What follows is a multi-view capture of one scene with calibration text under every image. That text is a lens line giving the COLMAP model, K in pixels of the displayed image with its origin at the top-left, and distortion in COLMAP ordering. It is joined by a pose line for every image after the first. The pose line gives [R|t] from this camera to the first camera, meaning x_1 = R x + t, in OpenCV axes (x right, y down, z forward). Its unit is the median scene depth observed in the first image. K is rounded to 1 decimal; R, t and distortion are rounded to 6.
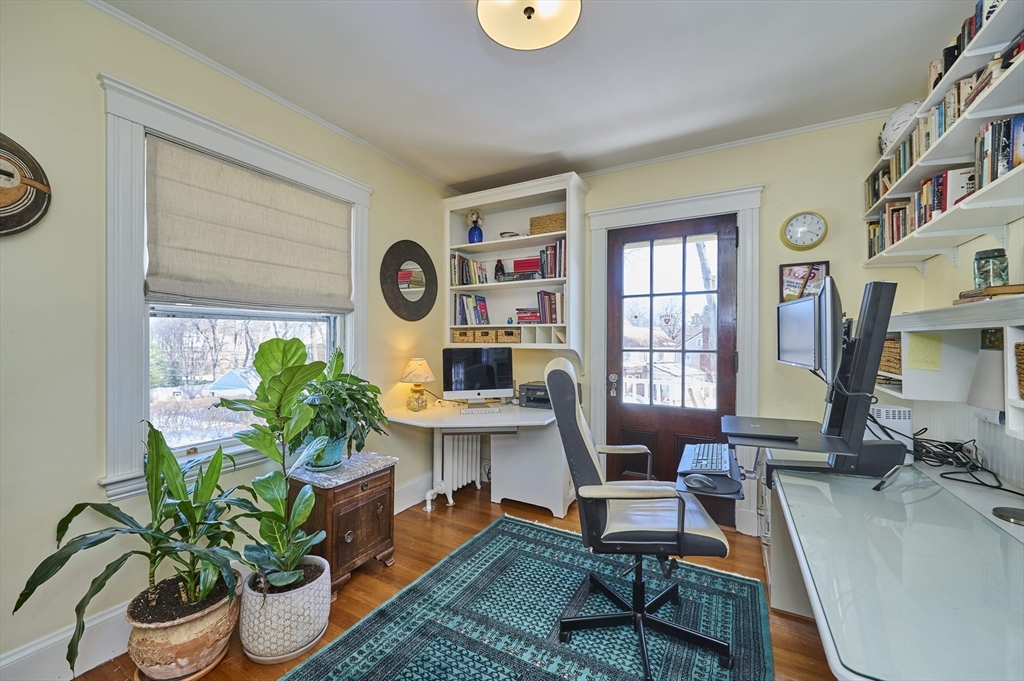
lens RADIAL K [[404.7, 0, 507.2], [0, 404.7, 340.1], [0, 0, 1]] dist [-0.006588, -0.000336]
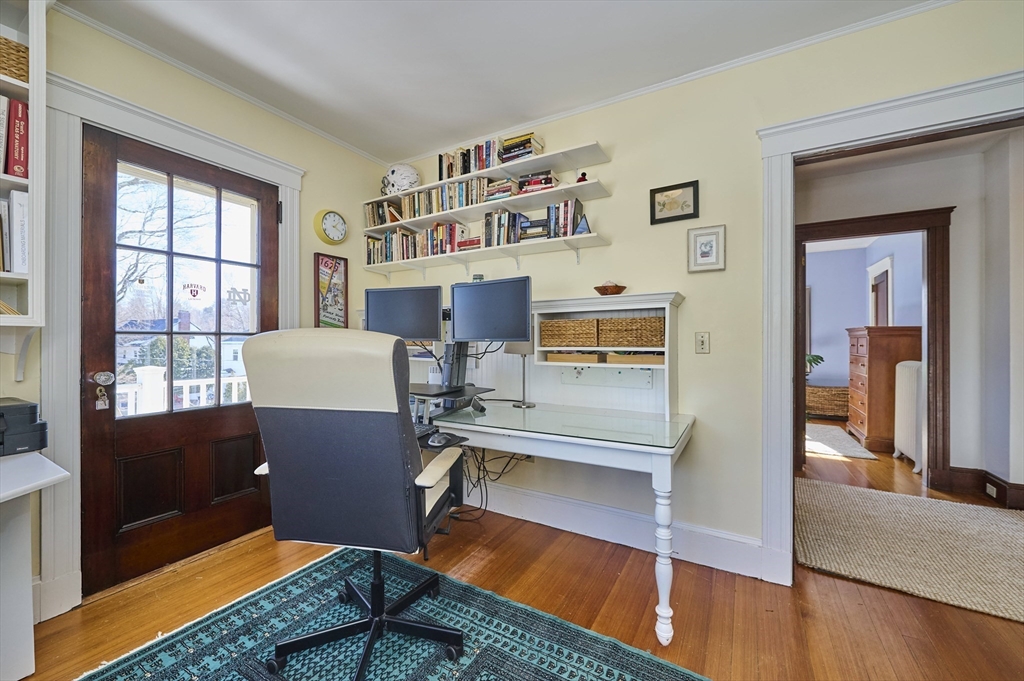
lens RADIAL K [[404.7, 0, 506.9], [0, 404.7, 338.9], [0, 0, 1]] dist [-0.006588, -0.000336]
pose [[0.014784, 0.002689, 0.999887, -0.350590], [0.000358, 0.999996, -0.002695, 0.041168], [-0.999891, 0.000397, 0.014783, 0.437779]]
